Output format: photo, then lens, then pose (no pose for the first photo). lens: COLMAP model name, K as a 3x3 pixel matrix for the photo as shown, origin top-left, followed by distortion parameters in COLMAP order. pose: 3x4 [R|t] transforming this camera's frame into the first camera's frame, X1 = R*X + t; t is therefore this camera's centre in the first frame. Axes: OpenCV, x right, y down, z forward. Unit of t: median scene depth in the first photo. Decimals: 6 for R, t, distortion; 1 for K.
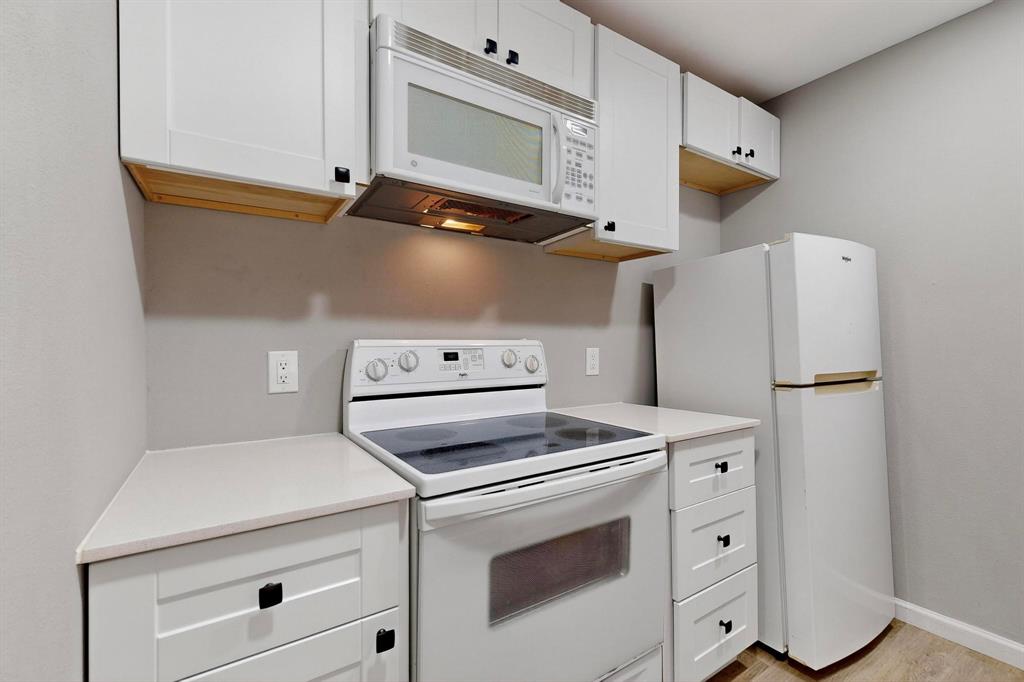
lens RADIAL K [[445.3, 0, 512.0], [0, 445.3, 341.0], [0, 0, 1]] dist [0.000676, -0.000399]
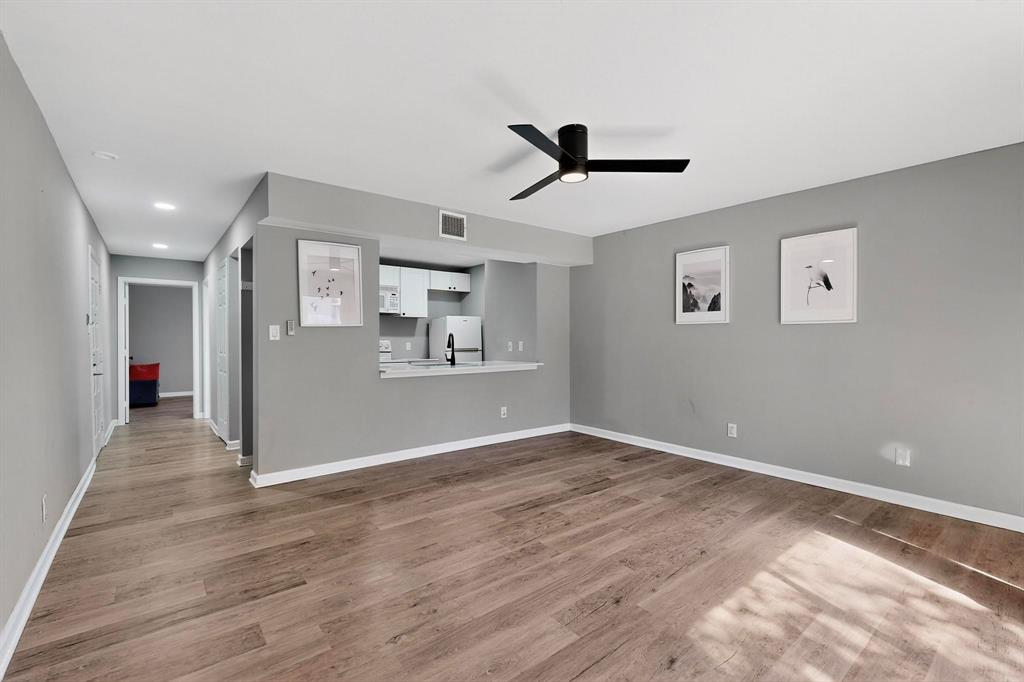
lens RADIAL K [[445.3, 0, 512.0], [0, 445.3, 341.0], [0, 0, 1]] dist [0.000676, -0.000399]
pose [[0.995792, -0.000759, 0.091639, 0.813936], [0.000783, 1.000000, -0.000226, 0.004115], [-0.091639, 0.000297, 0.995792, -3.156539]]
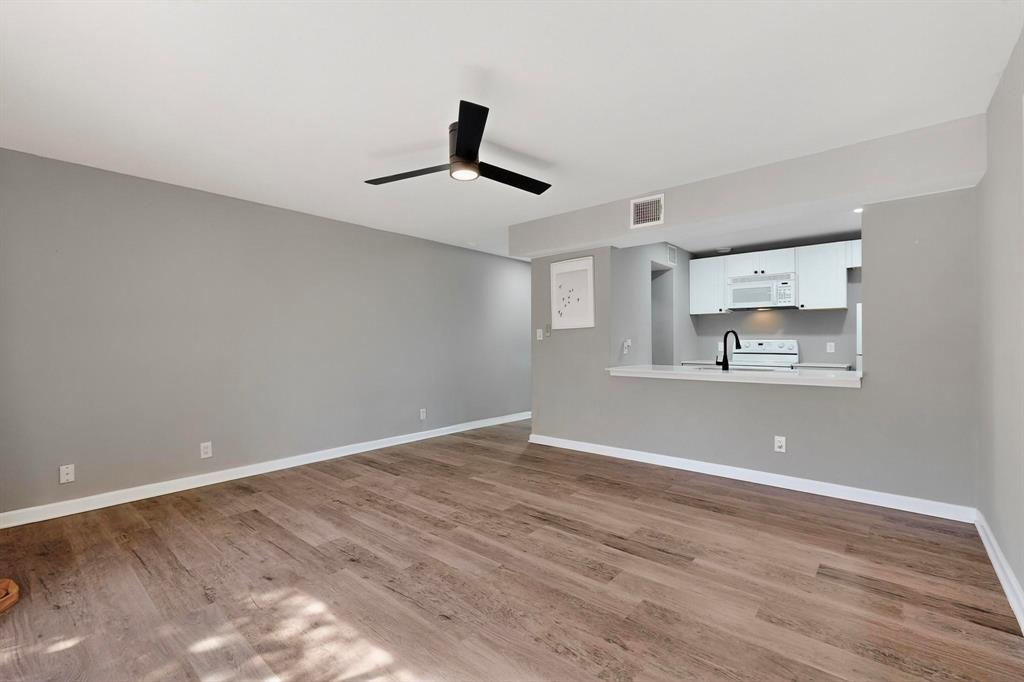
lens RADIAL K [[445.3, 0, 512.0], [0, 445.3, 341.0], [0, 0, 1]] dist [0.000676, -0.000399]
pose [[0.275423, -0.002396, -0.961320, 2.677894], [0.000357, 0.999997, -0.002390, 0.013331], [0.961323, 0.000315, 0.275423, -1.910501]]
